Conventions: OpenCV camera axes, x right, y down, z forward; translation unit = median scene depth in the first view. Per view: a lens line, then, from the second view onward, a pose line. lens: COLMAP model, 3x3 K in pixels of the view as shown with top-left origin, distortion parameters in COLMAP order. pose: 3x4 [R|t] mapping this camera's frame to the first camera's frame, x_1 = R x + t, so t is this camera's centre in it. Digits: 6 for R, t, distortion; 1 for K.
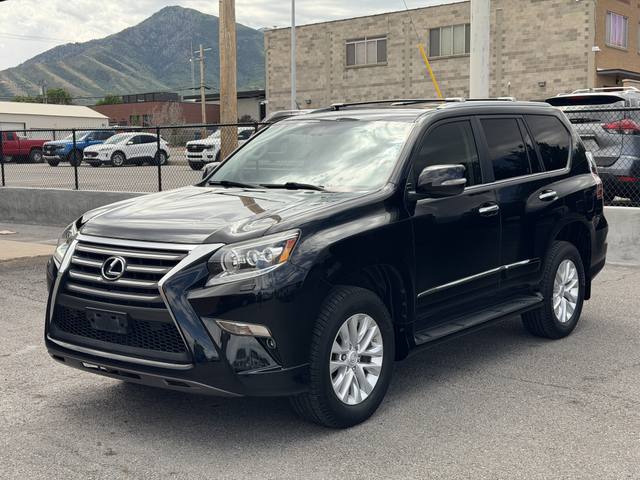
lens RADIAL K [[876.7, 0, 320.0], [0, 876.7, 240.0], [0, 0, 1]] dist [0.201365, -0.515673]
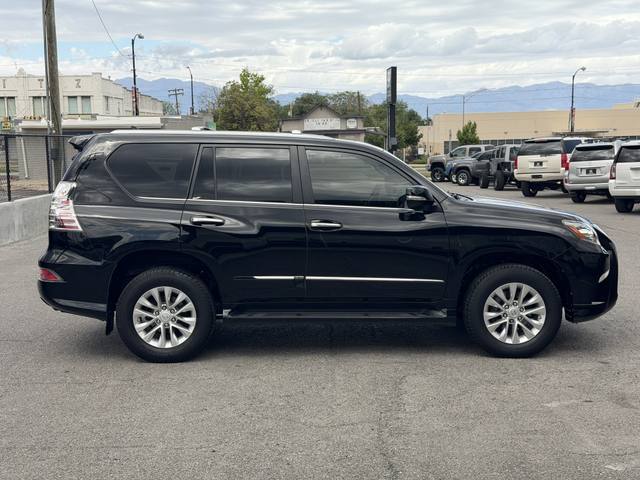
lens RADIAL K [[876.7, 0, 320.0], [0, 876.7, 240.0], [0, 0, 1]] dist [0.201365, -0.515673]
pose [[-0.629522, -0.057213, 0.774874, -1.226930], [0.097948, 0.983486, 0.152191, -0.272542], [-0.770784, 0.171705, -0.613522, 2.446618]]
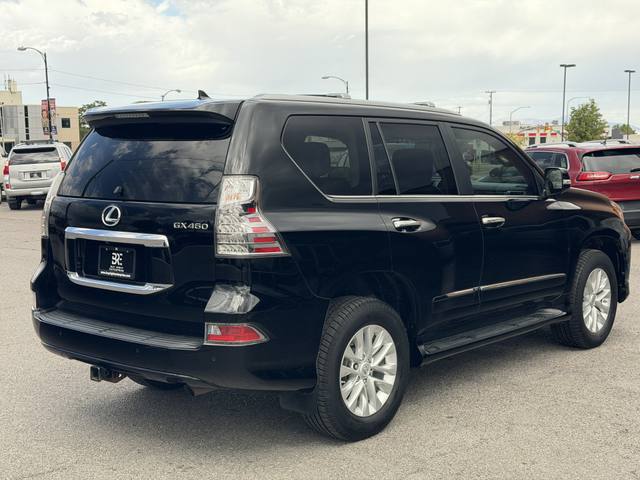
lens RADIAL K [[876.7, 0, 320.0], [0, 876.7, 240.0], [0, 0, 1]] dist [0.201365, -0.515673]
pose [[-0.994826, 0.026633, 0.098042, 0.050917], [0.046196, 0.978078, 0.203048, -0.297992], [-0.090485, 0.206527, -0.974248, 2.720254]]
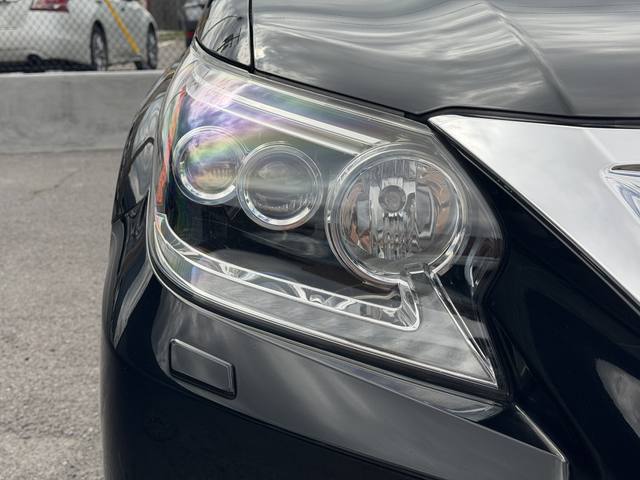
lens RADIAL K [[876.7, 0, 320.0], [0, 876.7, 240.0], [0, 0, 1]] dist [0.201365, -0.515673]
pose [[0.786834, -0.163086, 0.595227, -0.413237], [0.091217, 0.984593, 0.149188, -0.014482], [-0.610386, -0.063091, 0.789587, 0.989174]]
